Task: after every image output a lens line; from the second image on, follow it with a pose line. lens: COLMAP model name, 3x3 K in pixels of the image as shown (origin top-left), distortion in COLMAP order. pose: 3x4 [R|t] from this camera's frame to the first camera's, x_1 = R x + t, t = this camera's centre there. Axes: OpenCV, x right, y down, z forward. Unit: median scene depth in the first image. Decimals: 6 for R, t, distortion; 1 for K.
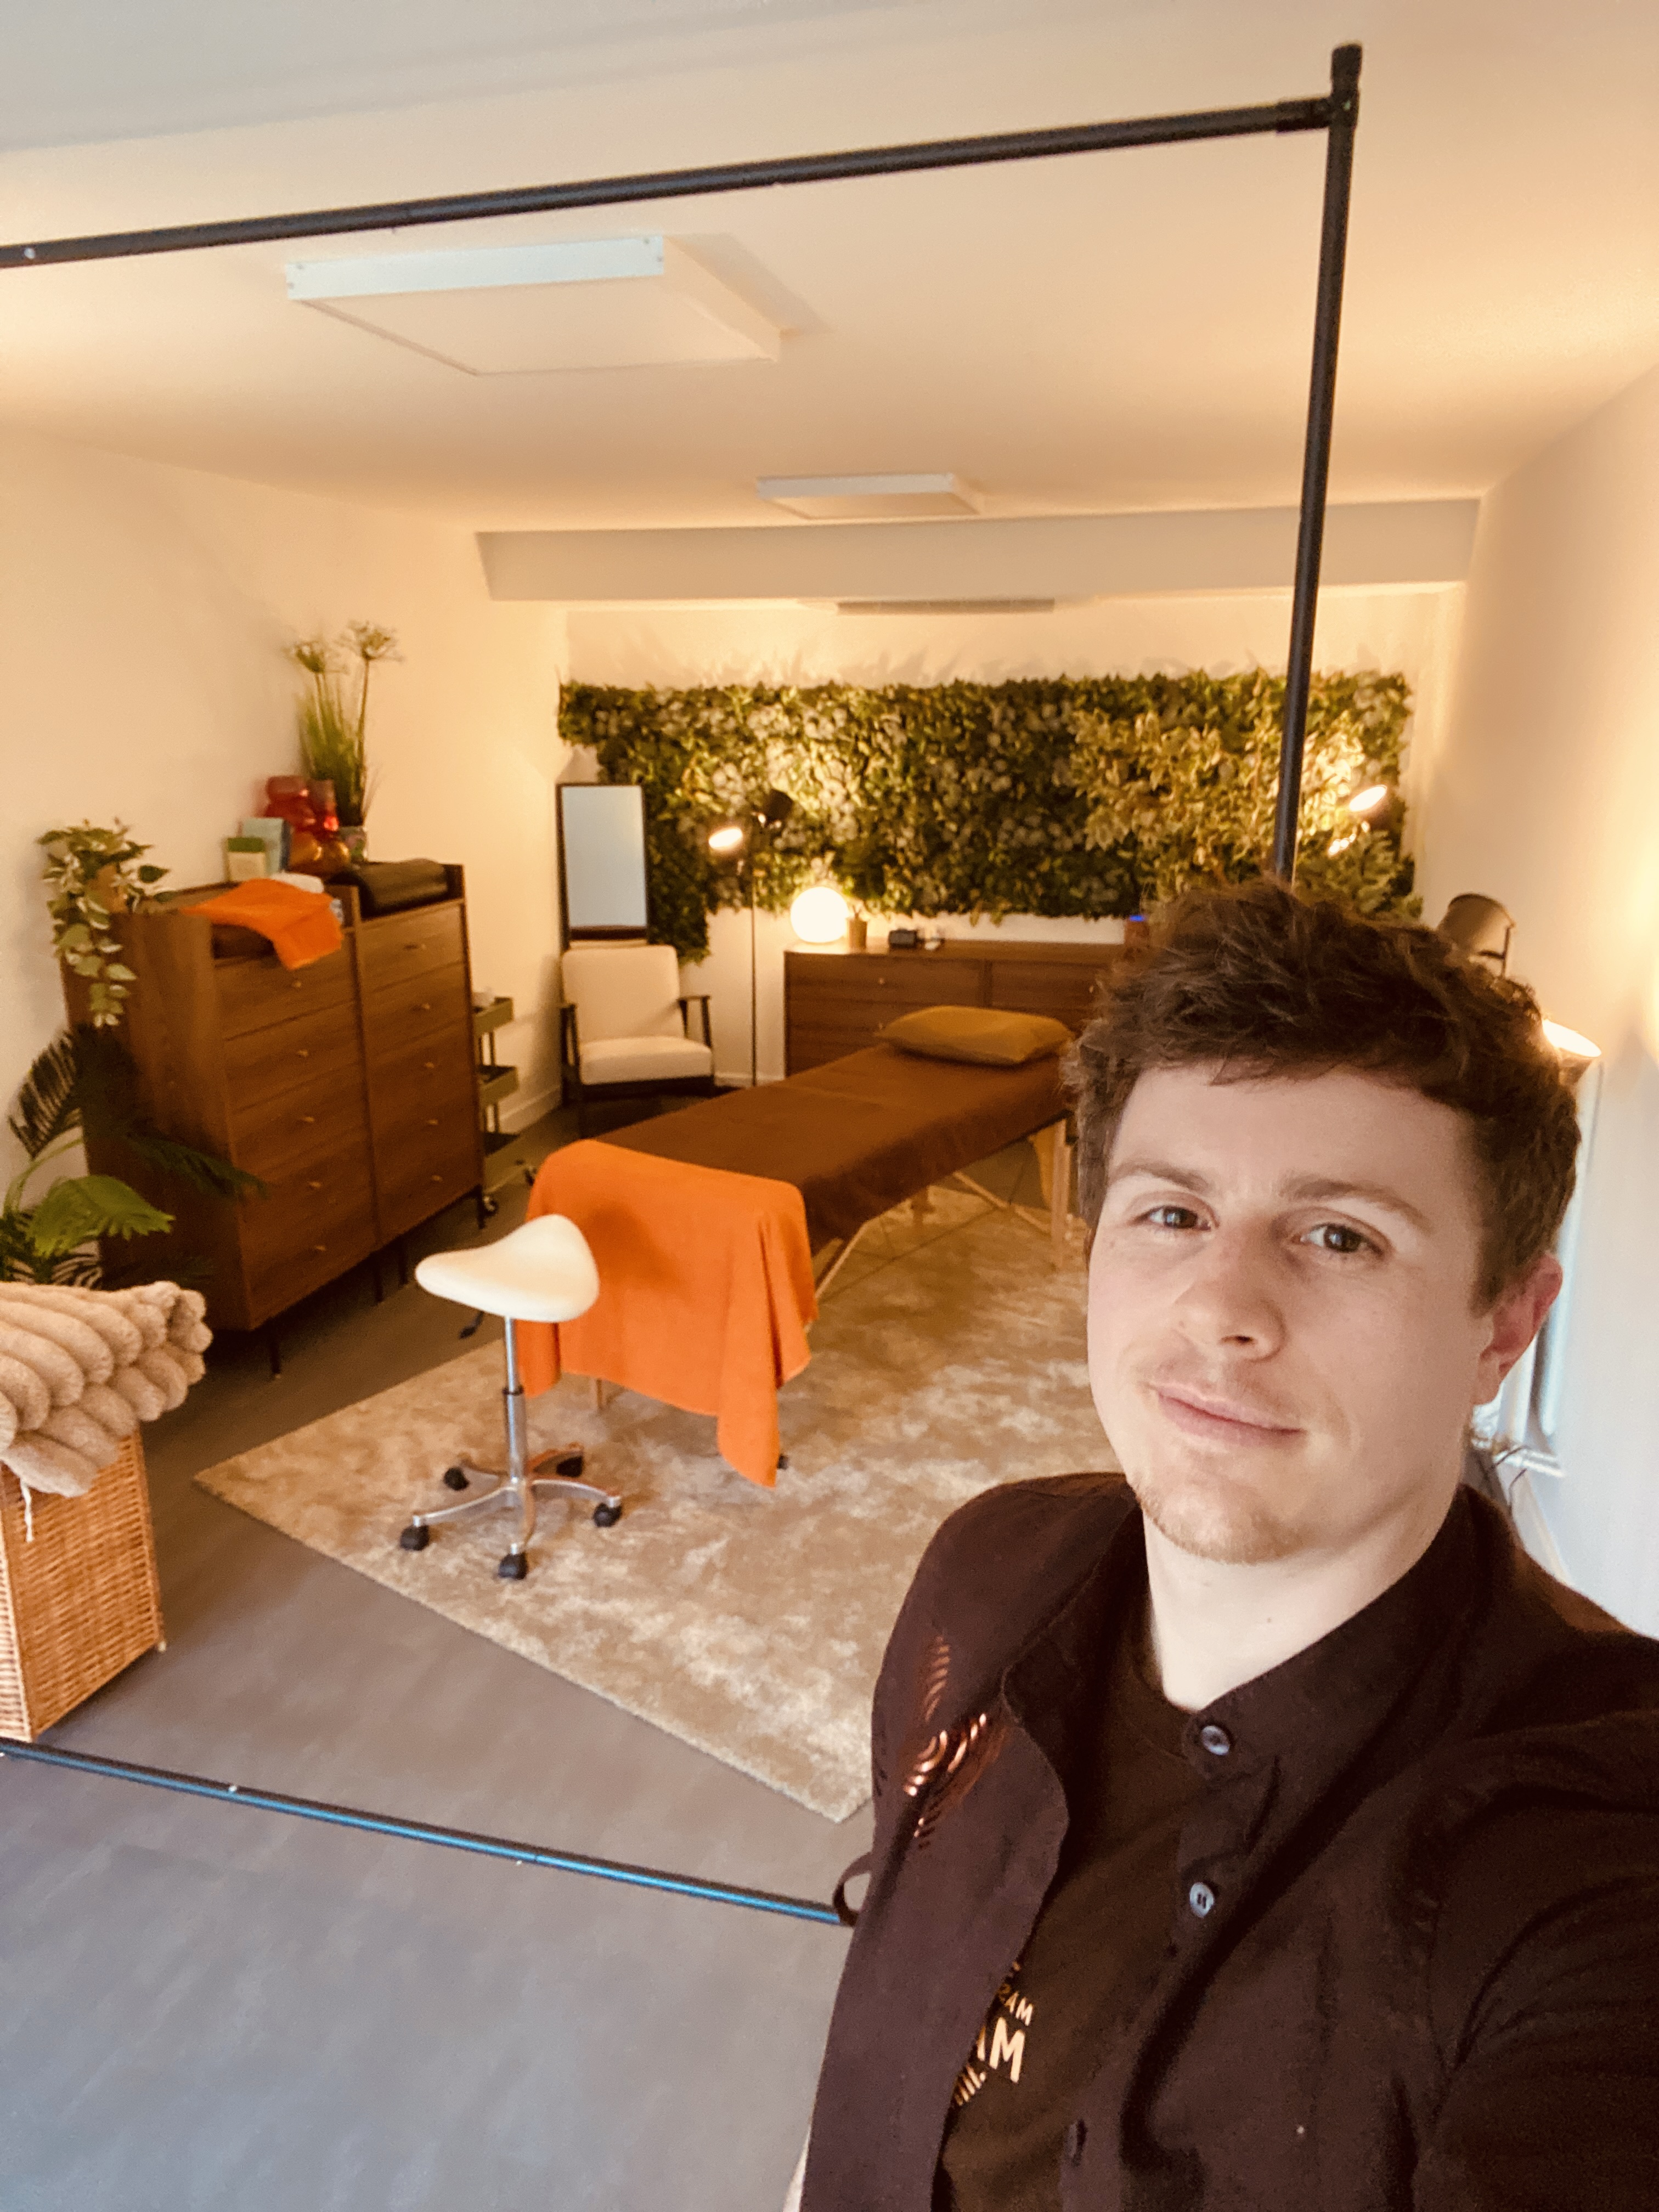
lens RADIAL K [[1483.1, 0, 825.5], [0, 1483.1, 1111.9], [0, 0, 1]] dist [0.034404, 0.000662]
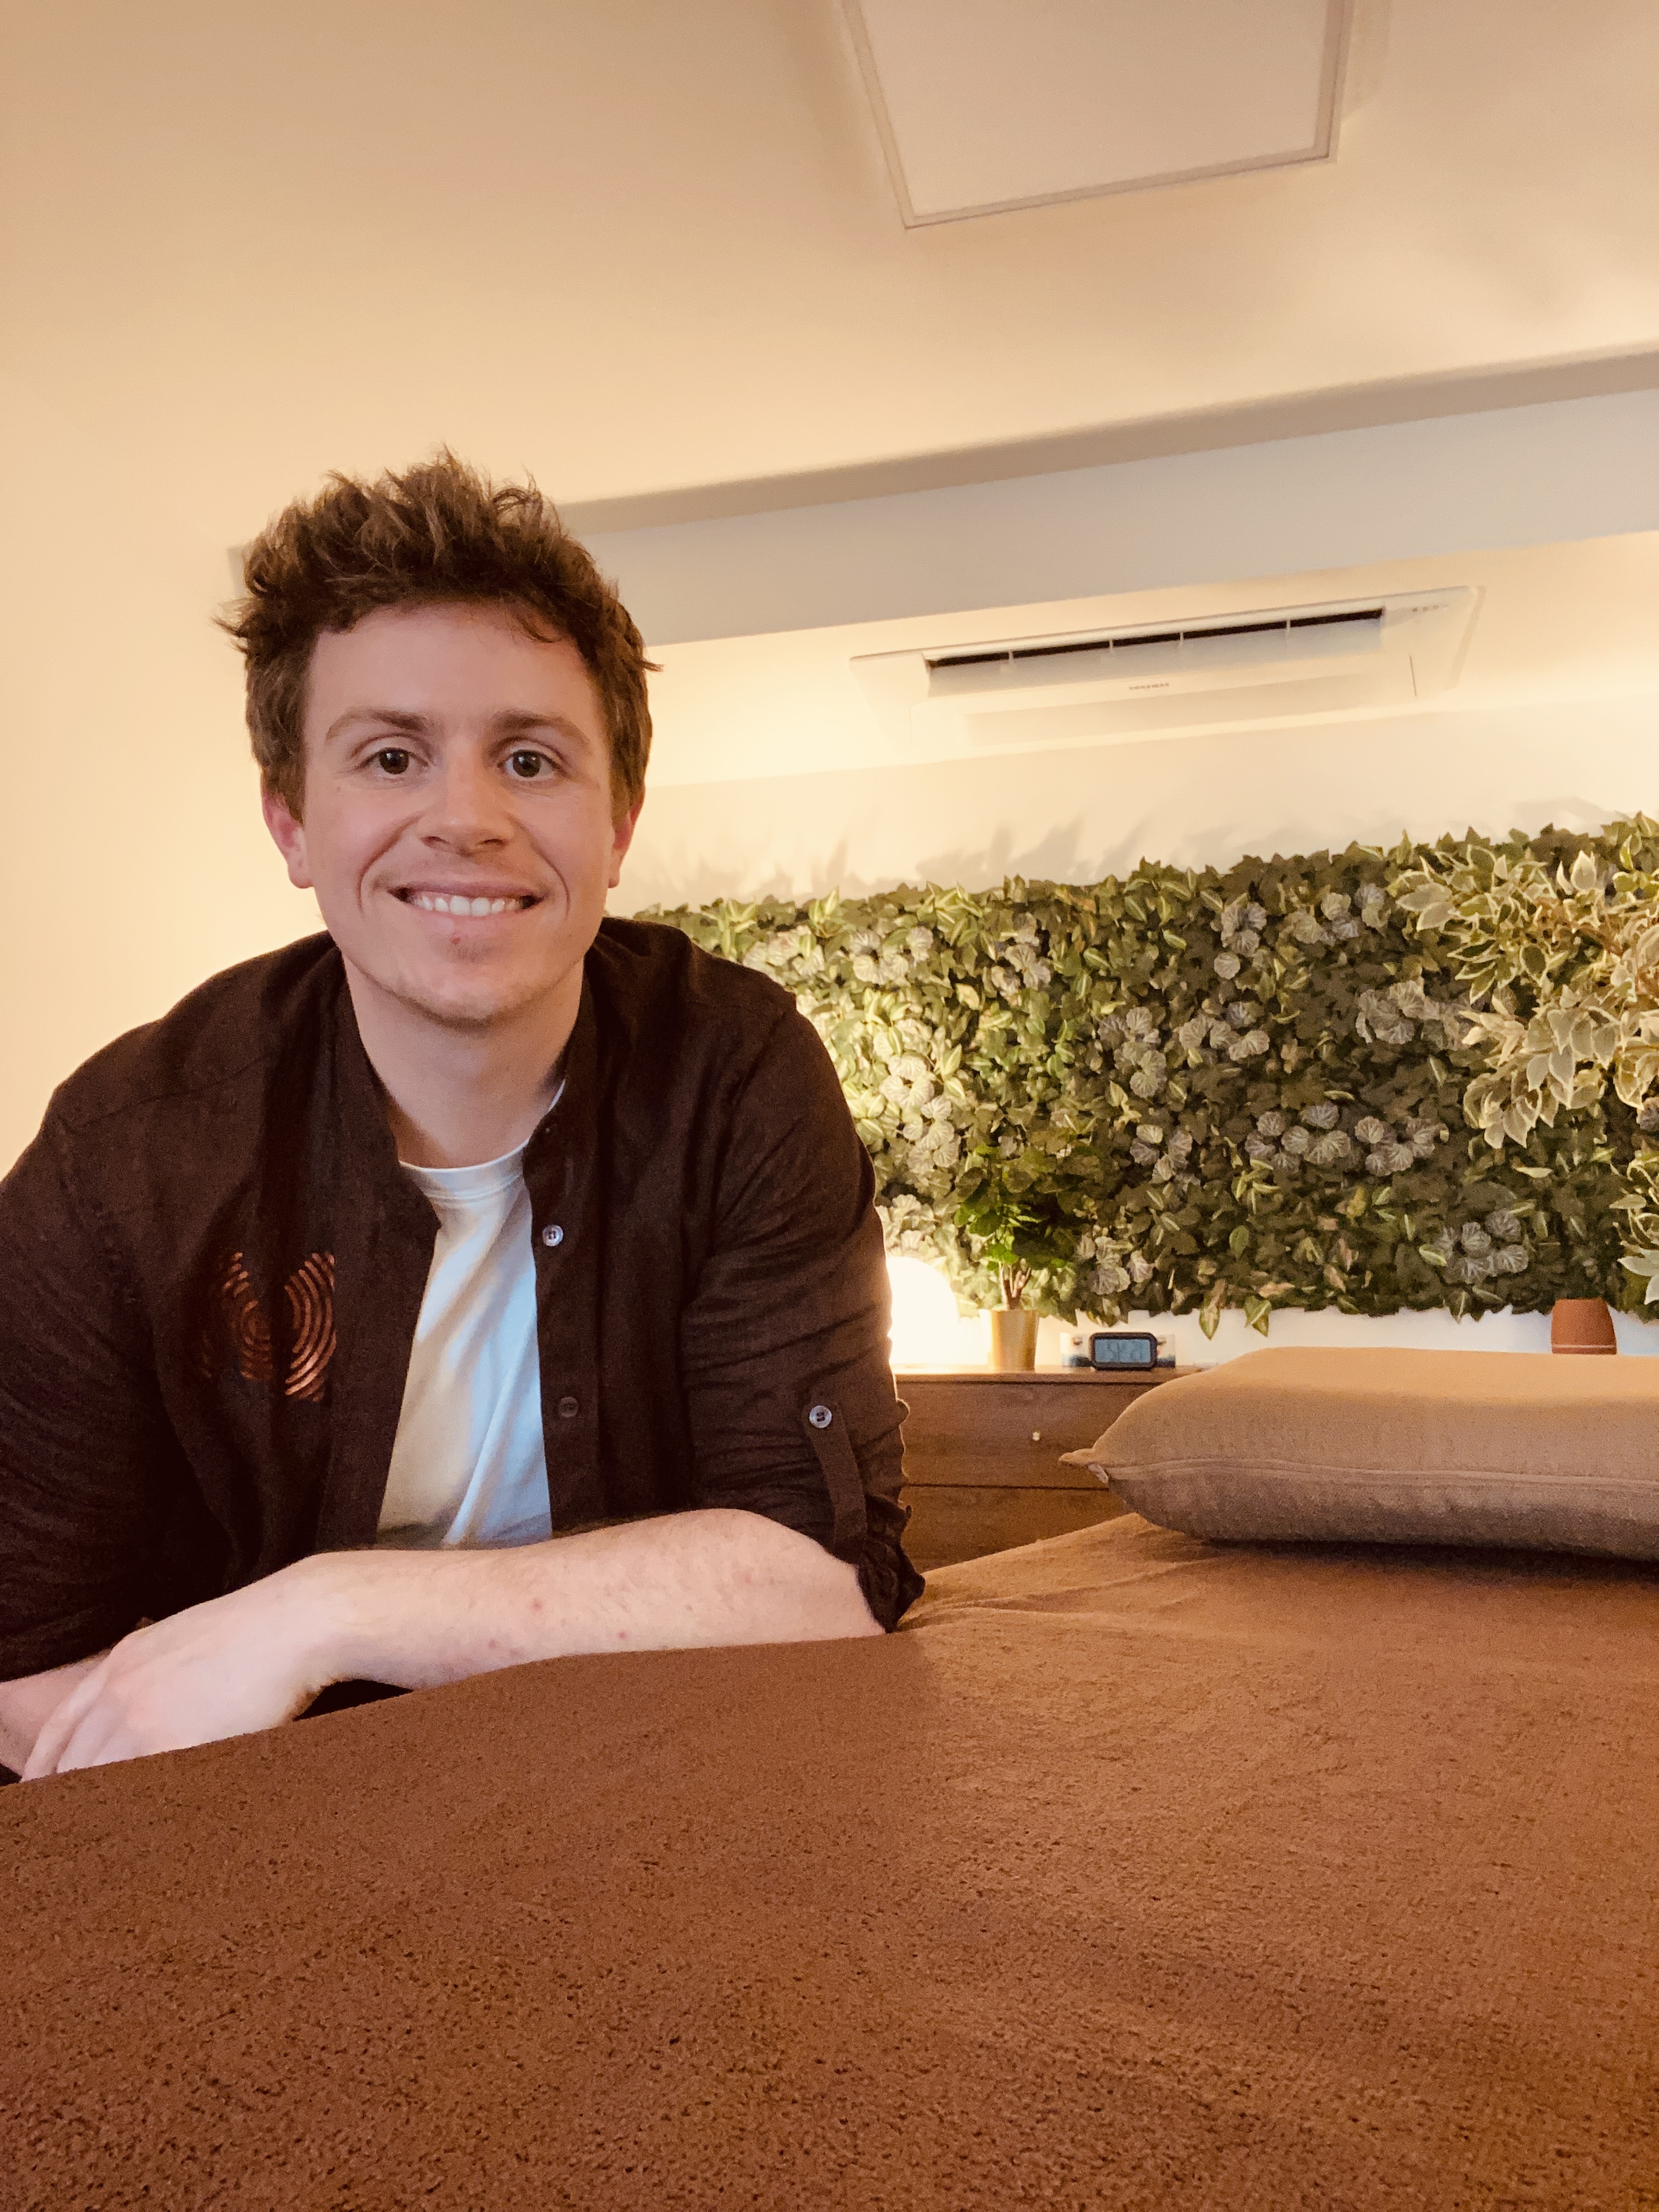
lens RADIAL K [[1483.1, 0, 843.1], [0, 1483.1, 1093.3], [0, 0, 1]] dist [0.034404, 0.000662]
pose [[0.999911, 0.000364, 0.013367, -0.024869], [0.005035, 0.915812, -0.401576, -0.005317], [-0.012388, 0.401607, 0.915728, 0.542108]]
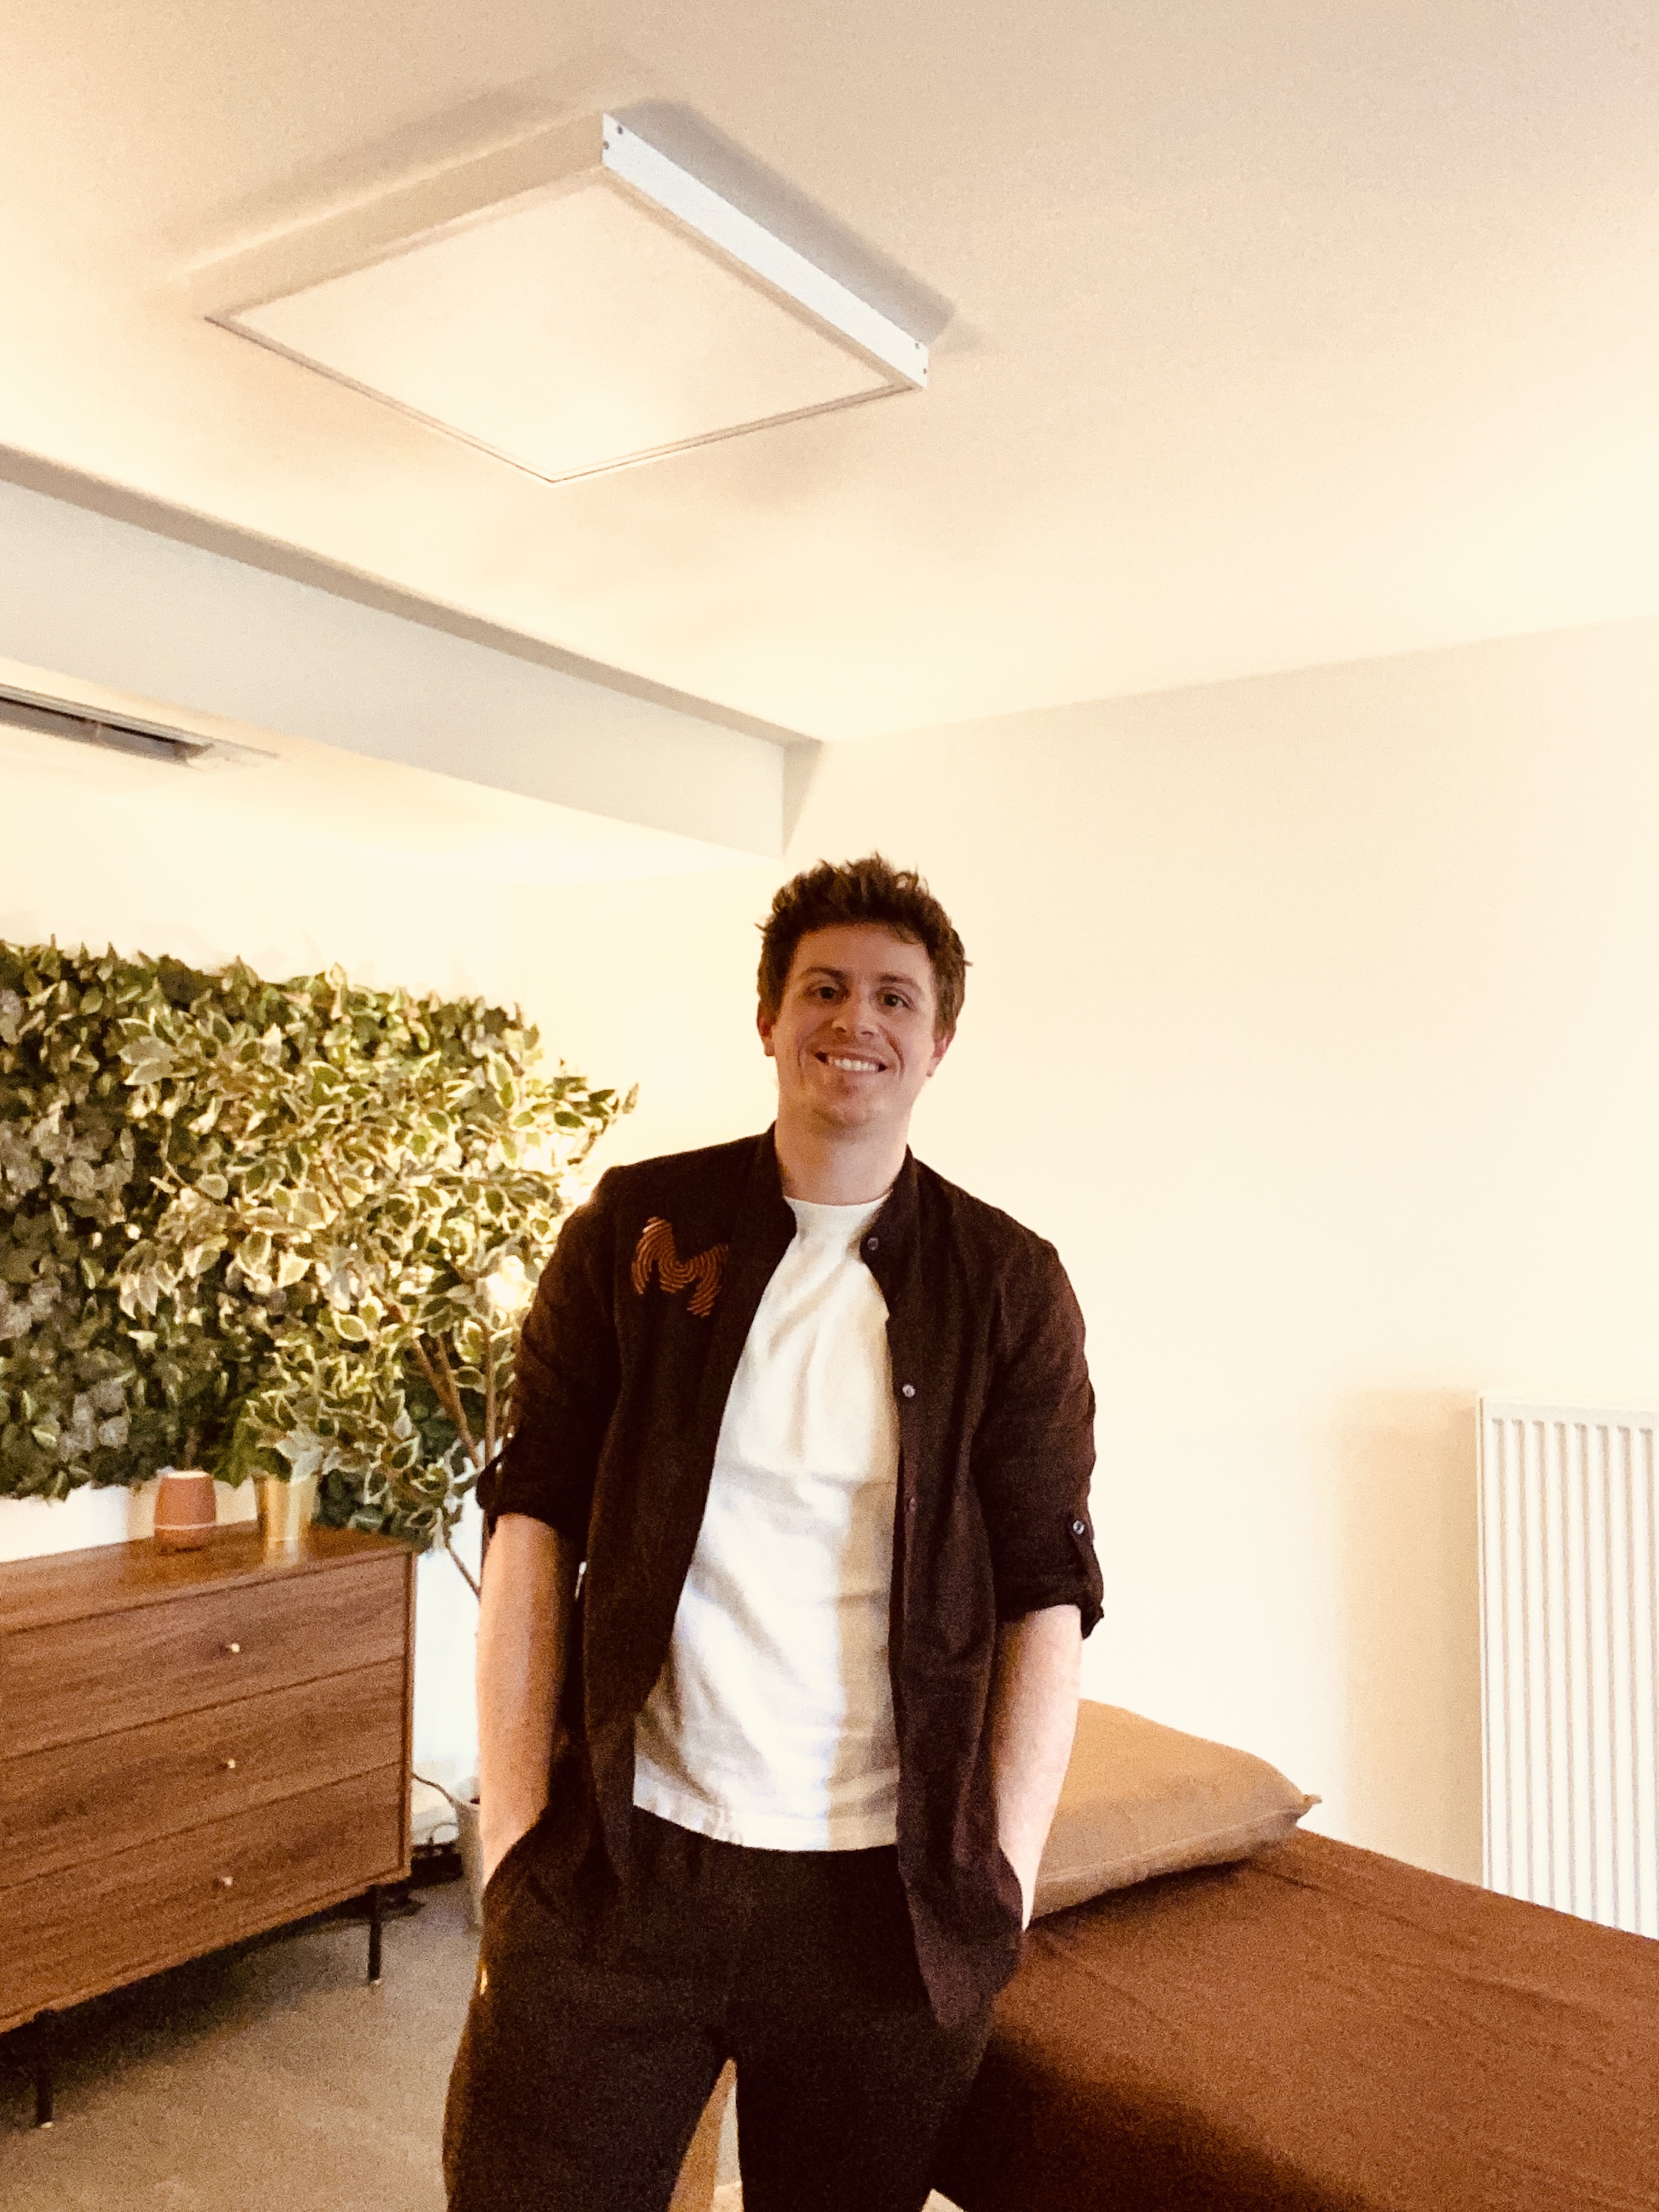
lens RADIAL K [[1920.7, 0, 831.8], [0, 1920.7, 1103.2], [0, 0, 1]] dist [0.004020, -0.001469]
pose [[0.345612, 0.059802, 0.936470, -0.260833], [0.243647, 0.958022, -0.151098, -0.100960], [-0.906195, 0.280389, 0.316533, 0.599207]]
